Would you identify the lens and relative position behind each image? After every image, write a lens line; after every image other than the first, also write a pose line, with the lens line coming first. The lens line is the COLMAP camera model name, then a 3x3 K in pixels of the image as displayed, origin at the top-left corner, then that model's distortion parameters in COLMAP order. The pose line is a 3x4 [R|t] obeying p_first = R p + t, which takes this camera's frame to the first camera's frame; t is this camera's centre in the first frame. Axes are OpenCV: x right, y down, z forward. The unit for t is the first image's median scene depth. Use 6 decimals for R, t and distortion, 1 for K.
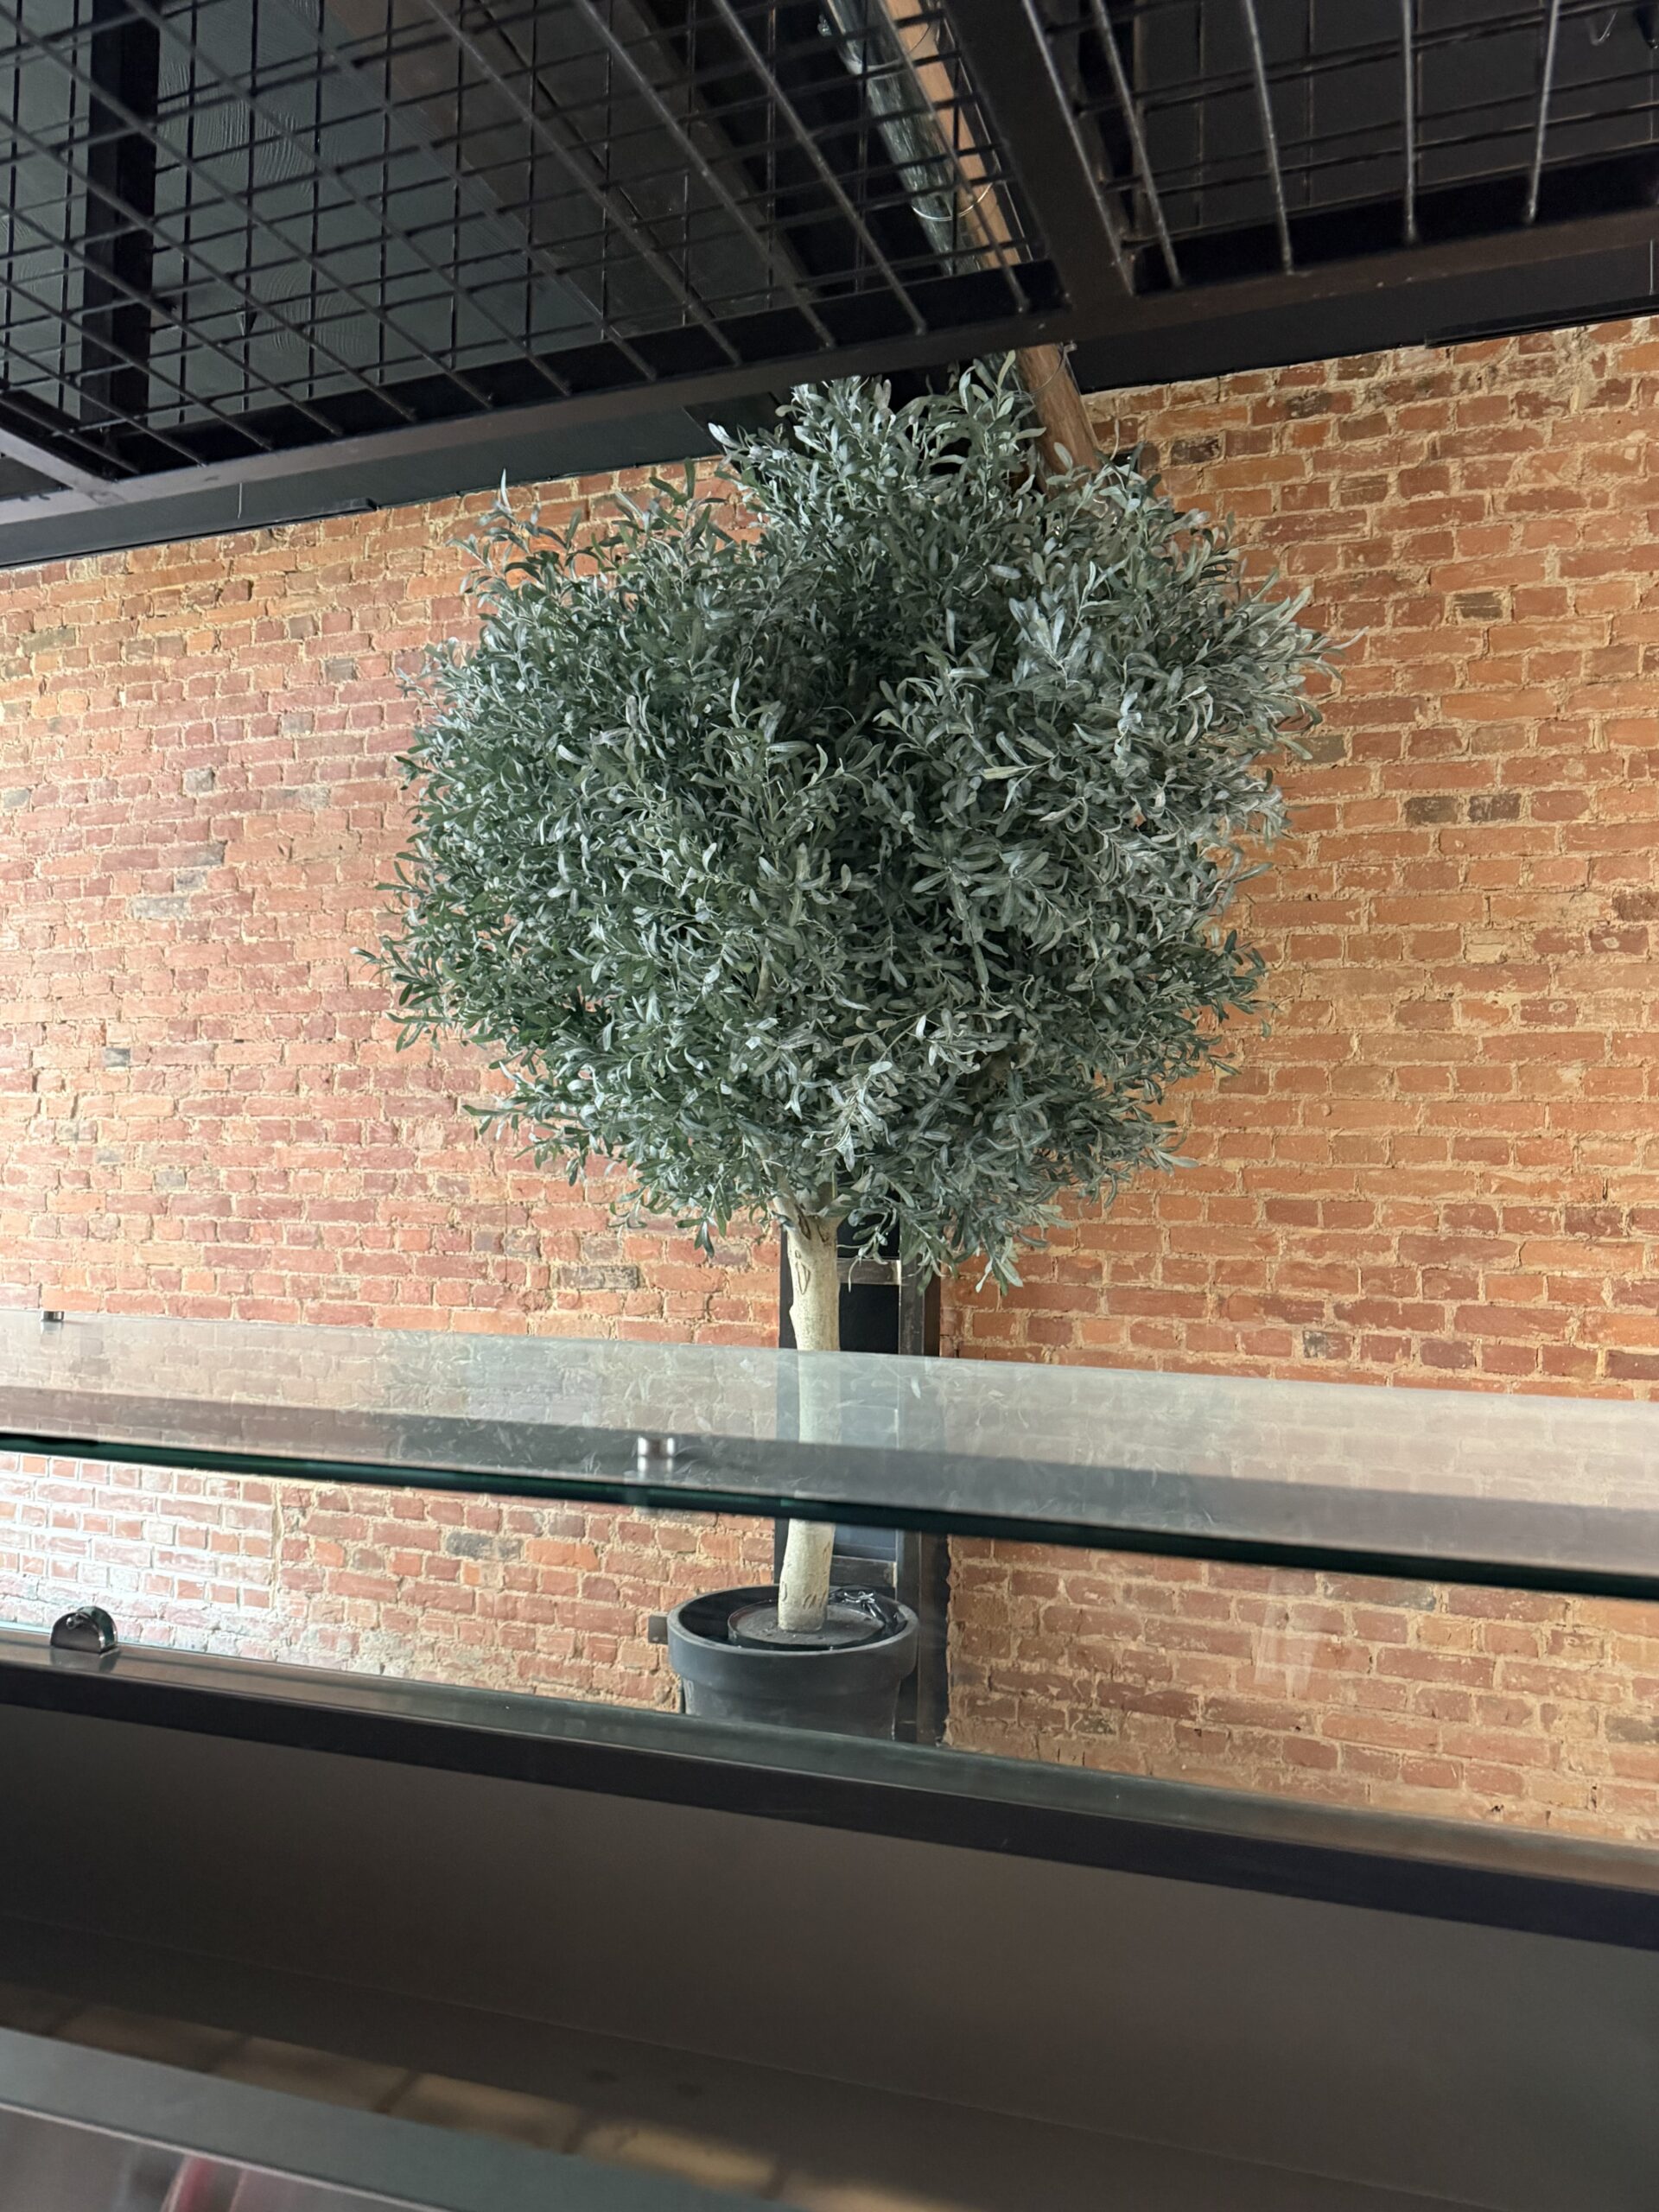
lens RADIAL K [[1558.5, 0, 829.5], [0, 1558.5, 1106.0], [0, 0, 1]] dist [0.135579, -0.236549]
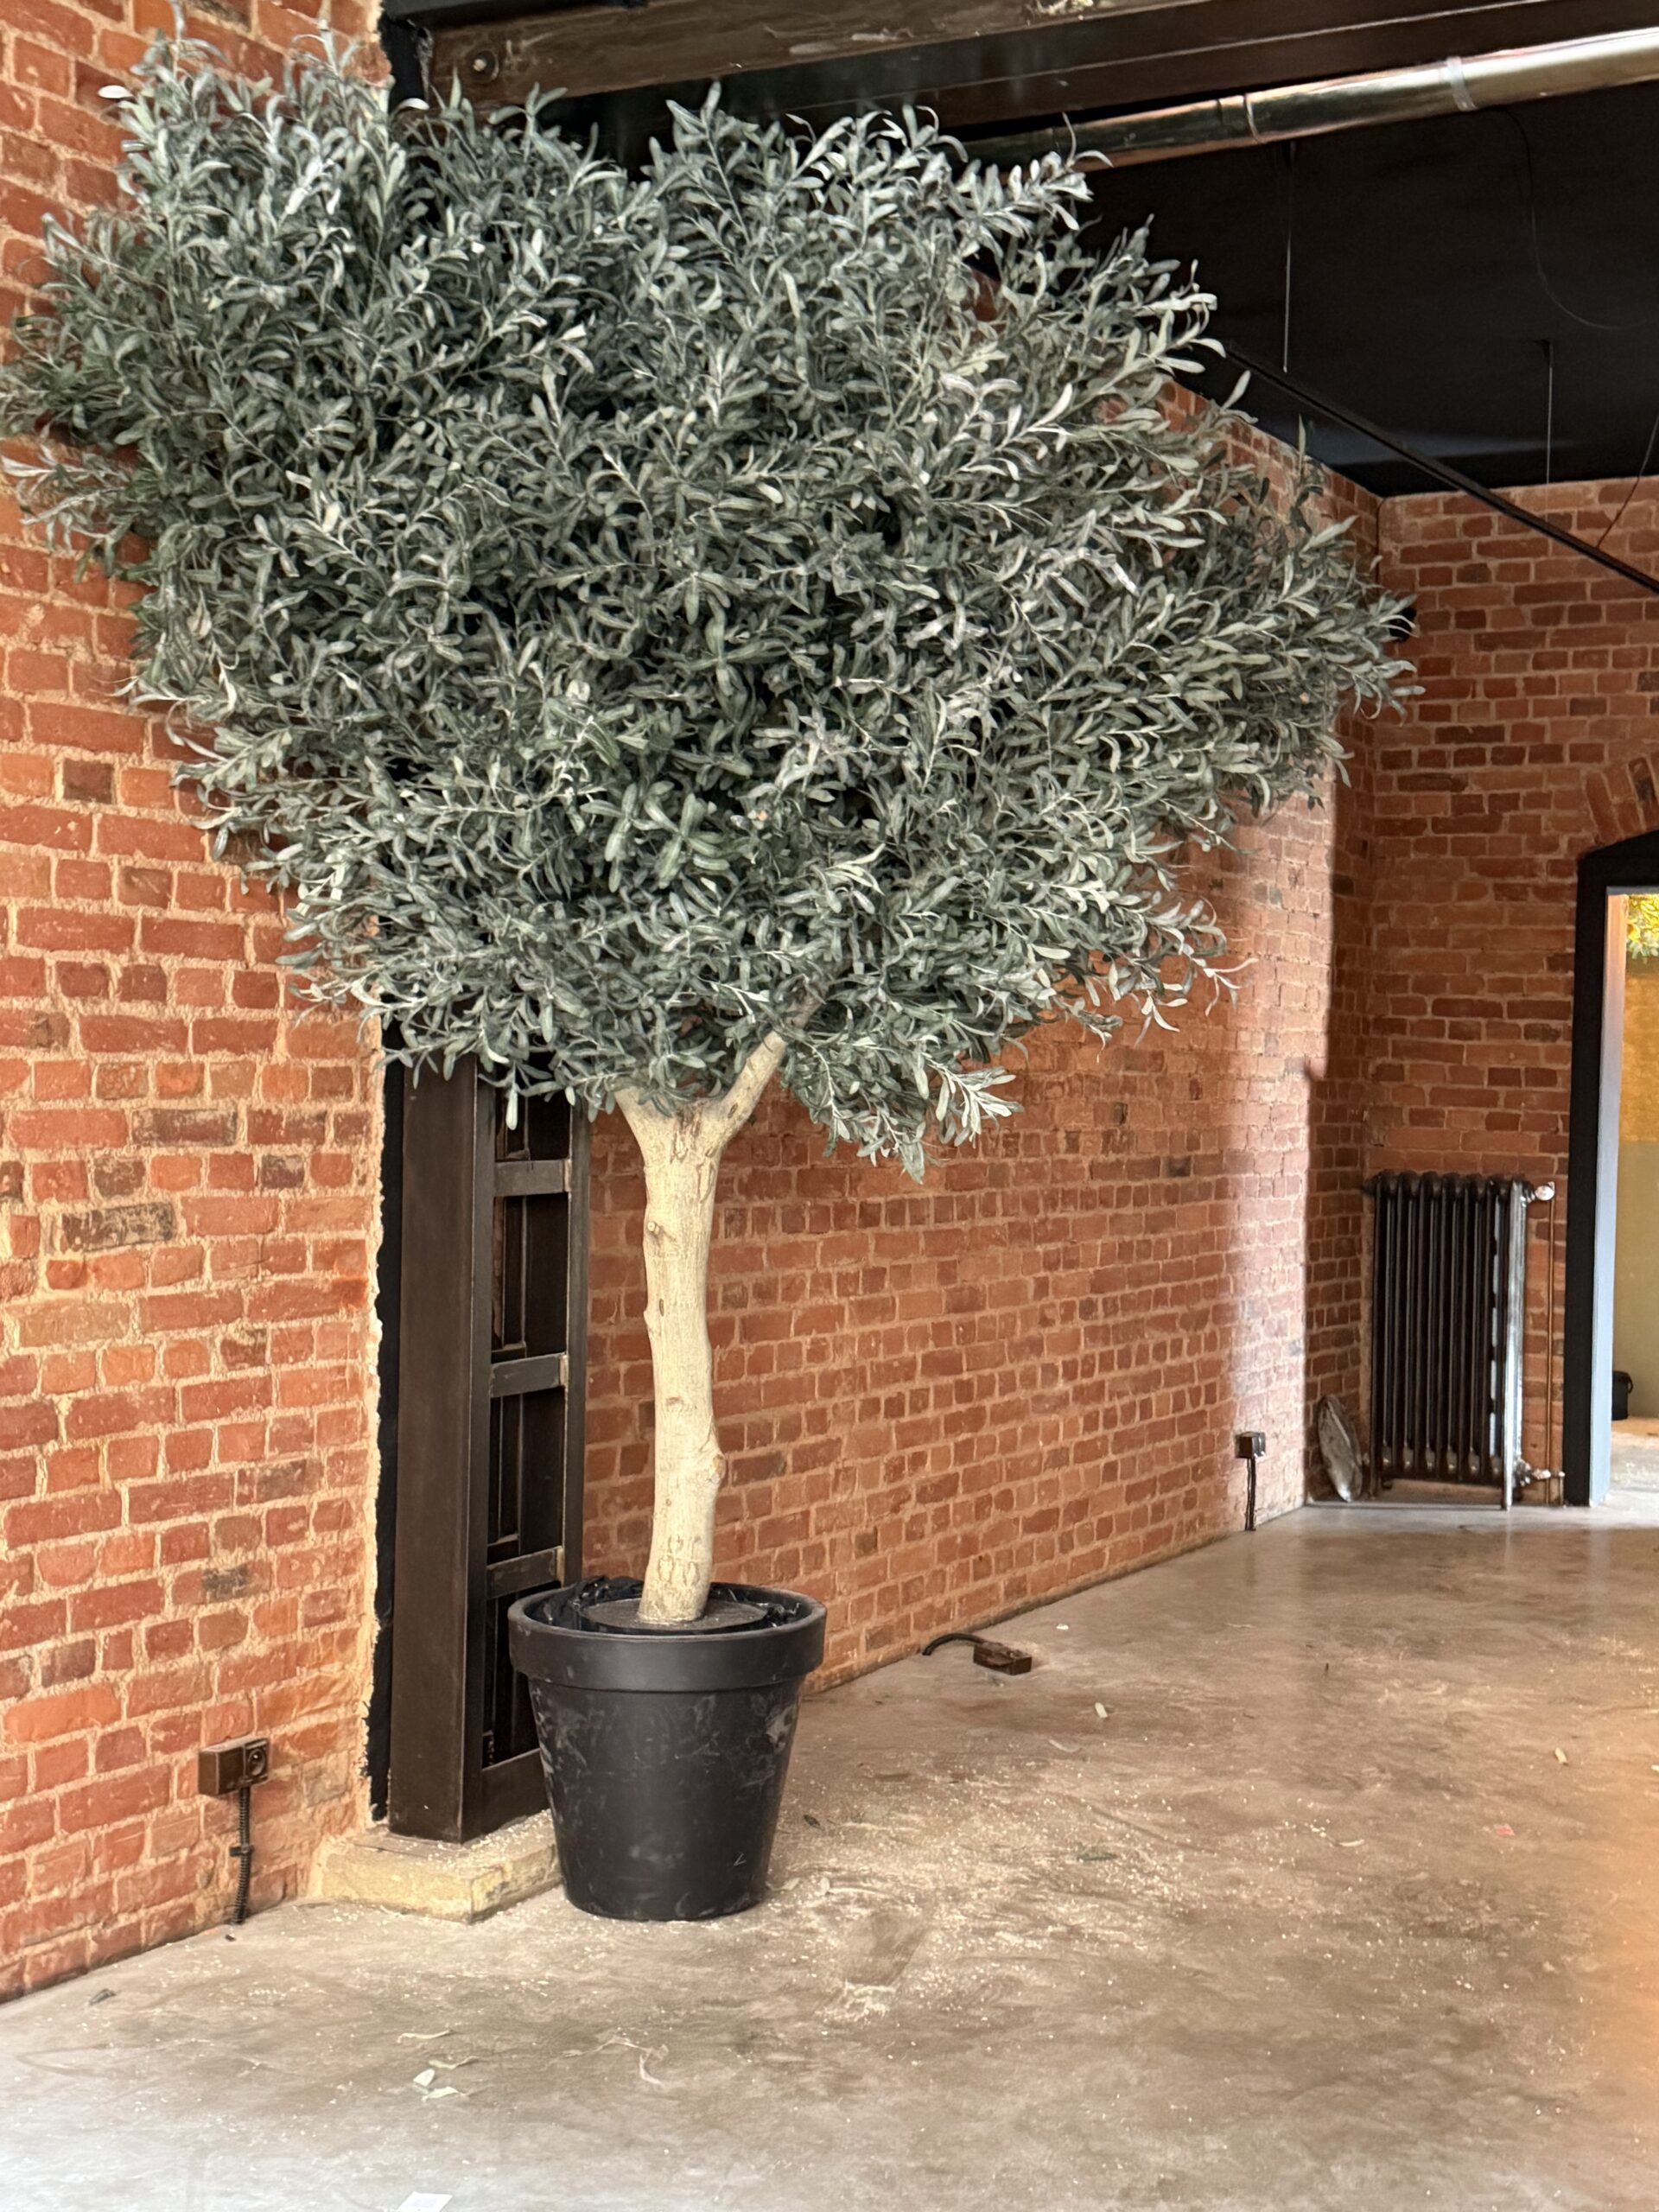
lens RADIAL K [[2916.4, 0, 849.6], [0, 2916.4, 1119.3], [0, 0, 1]] dist [0.197814, -0.416816]
pose [[0.154592, -0.037734, 0.987258, -1.585231], [-0.054545, 0.997420, 0.046663, 0.005950], [-0.986472, -0.061064, 0.152135, 0.767708]]
